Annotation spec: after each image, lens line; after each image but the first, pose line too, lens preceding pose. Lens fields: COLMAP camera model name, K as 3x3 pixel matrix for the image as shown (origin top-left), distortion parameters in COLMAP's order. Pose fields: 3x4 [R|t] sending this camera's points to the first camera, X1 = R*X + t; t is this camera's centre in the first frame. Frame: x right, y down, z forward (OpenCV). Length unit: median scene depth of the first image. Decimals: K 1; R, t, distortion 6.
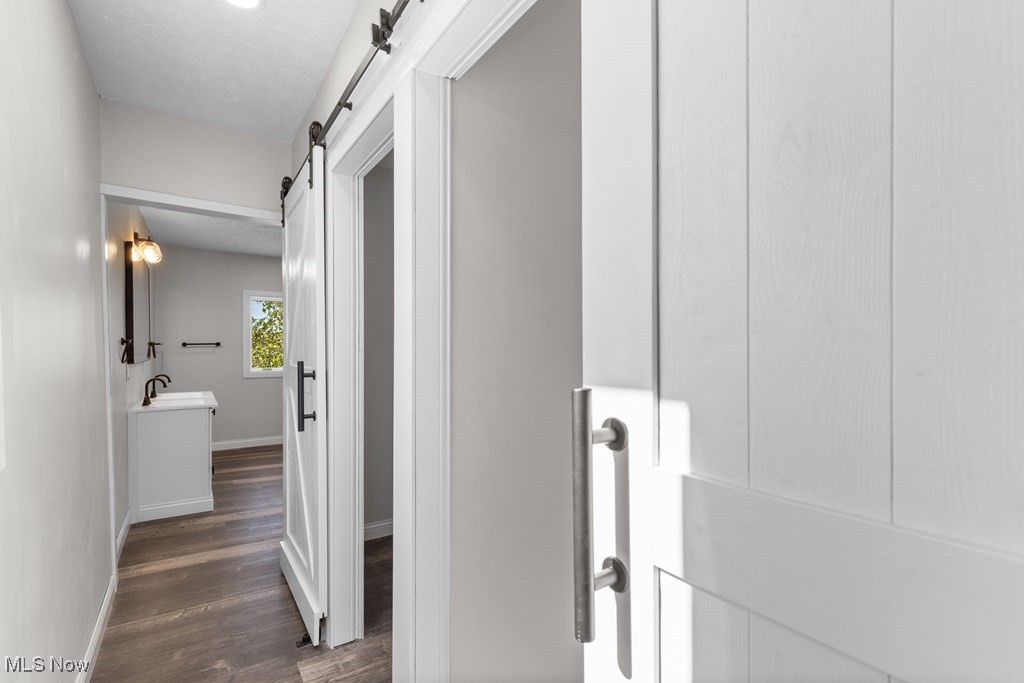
lens RADIAL K [[468.7, 0, 519.0], [0, 468.7, 349.1], [0, 0, 1]] dist [0.004451, 0.000131]
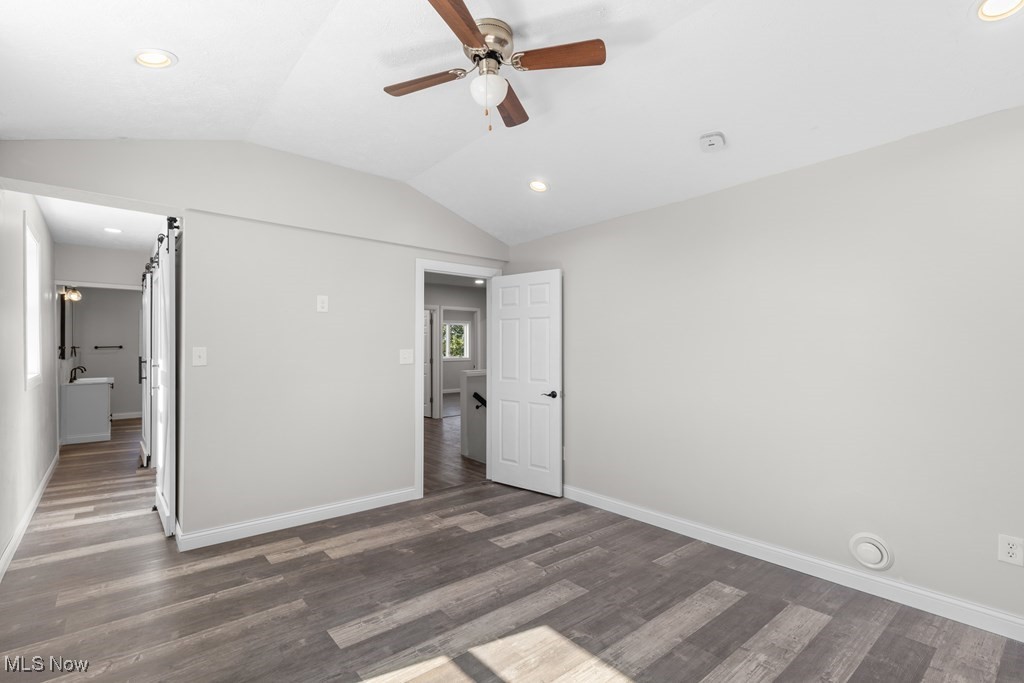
lens RADIAL K [[468.7, 0, 502.4], [0, 468.7, 337.1], [0, 0, 1]] dist [0.004451, 0.000131]
pose [[0.996311, -0.003417, 0.085753, 0.676899], [0.005050, 0.999810, -0.018830, -0.011967], [-0.085672, 0.019193, 0.996138, -0.911597]]
